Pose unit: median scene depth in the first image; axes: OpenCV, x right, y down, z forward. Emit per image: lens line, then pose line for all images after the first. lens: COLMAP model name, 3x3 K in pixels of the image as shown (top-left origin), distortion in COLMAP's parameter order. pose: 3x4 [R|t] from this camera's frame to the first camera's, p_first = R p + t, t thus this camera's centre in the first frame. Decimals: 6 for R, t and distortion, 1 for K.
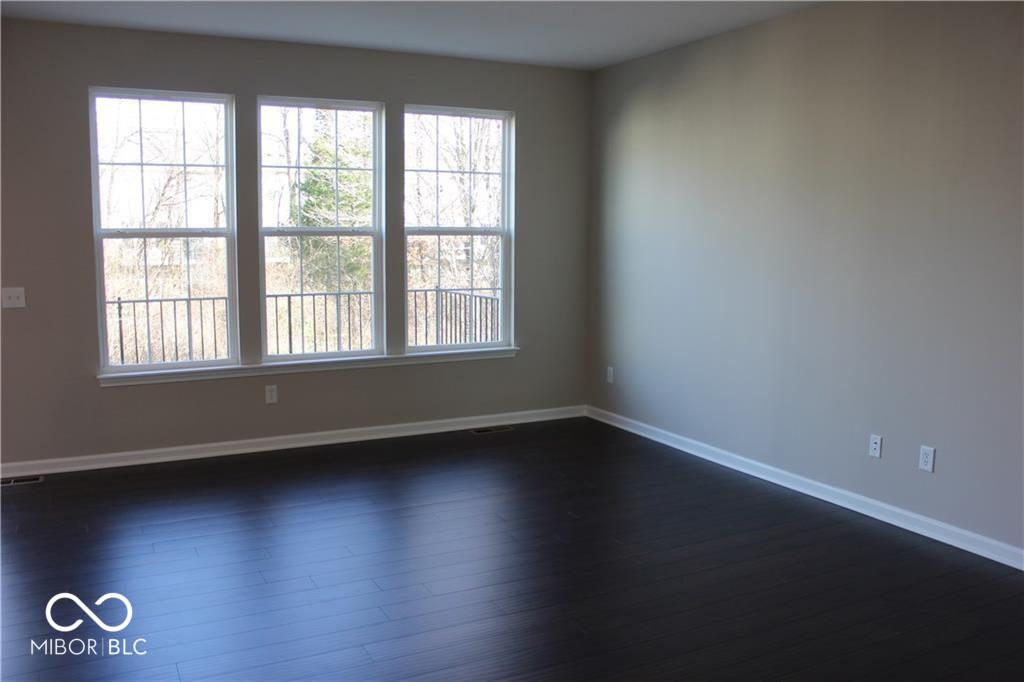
lens RADIAL K [[853.6, 0, 515.8], [0, 853.6, 347.9], [0, 0, 1]] dist [-0.153259, 0.094798]
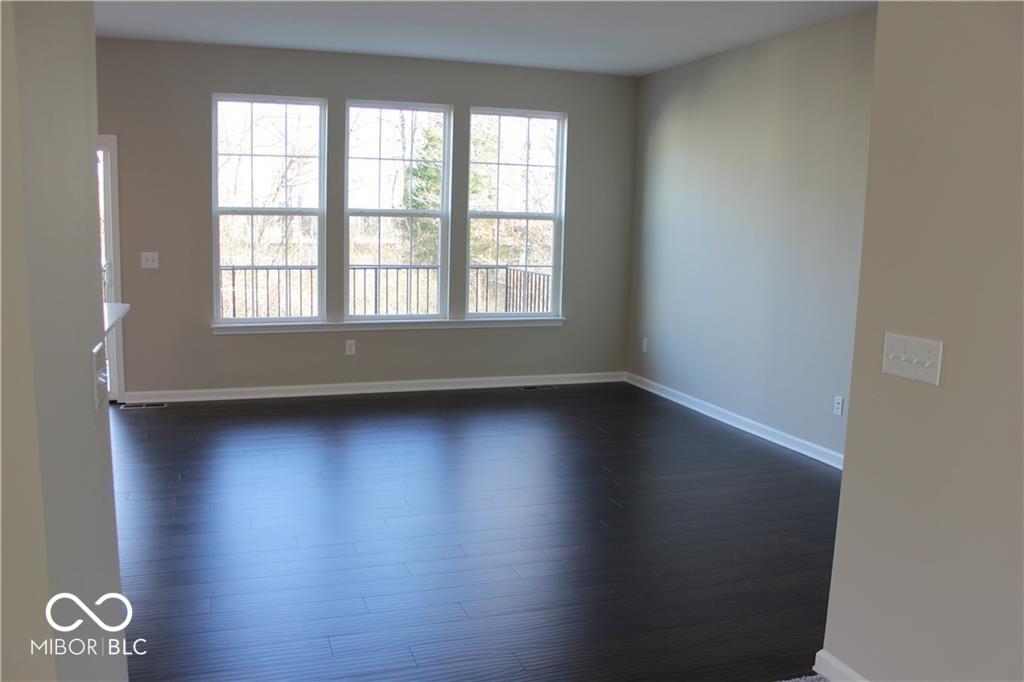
lens RADIAL K [[853.6, 0, 507.6], [0, 853.6, 350.1], [0, 0, 1]] dist [-0.153259, 0.094798]
pose [[0.989408, 0.040632, -0.139359, 0.095247], [-0.038170, 0.999065, 0.020296, 0.024162], [0.140053, -0.014762, 0.990034, -0.161374]]
